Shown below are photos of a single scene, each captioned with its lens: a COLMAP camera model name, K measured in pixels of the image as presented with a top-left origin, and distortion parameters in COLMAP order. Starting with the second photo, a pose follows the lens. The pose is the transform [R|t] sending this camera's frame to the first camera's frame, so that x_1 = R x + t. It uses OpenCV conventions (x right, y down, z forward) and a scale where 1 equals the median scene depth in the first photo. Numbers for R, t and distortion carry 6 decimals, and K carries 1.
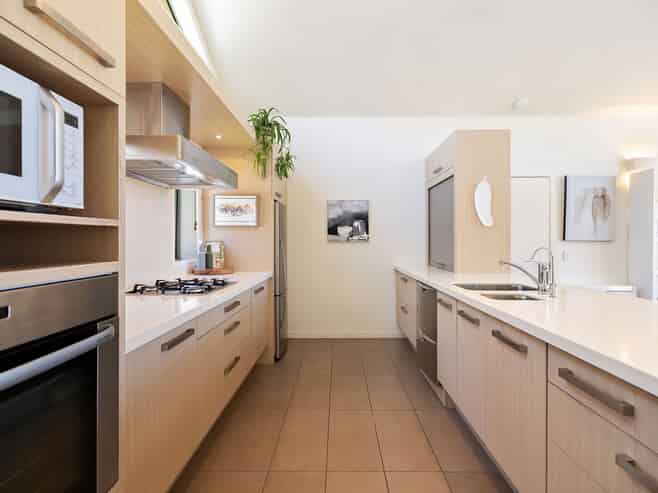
lens RADIAL K [[308.1, 0, 329.7], [0, 308.1, 242.5], [0, 0, 1]] dist [-0.005198, -0.001587]
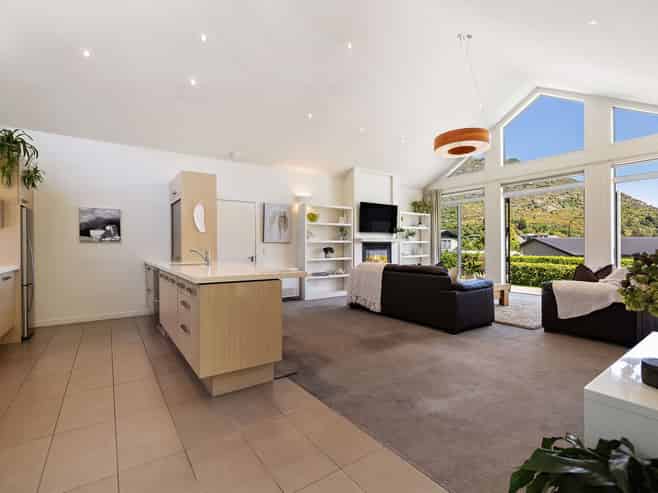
lens RADIAL K [[308.1, 0, 326.7], [0, 308.1, 248.1], [0, 0, 1]] dist [-0.005198, -0.001587]
pose [[0.800288, -0.005101, 0.599594, 0.054291], [0.007568, 0.999970, -0.001594, 0.035689], [-0.599568, 0.005813, 0.800303, -0.615904]]
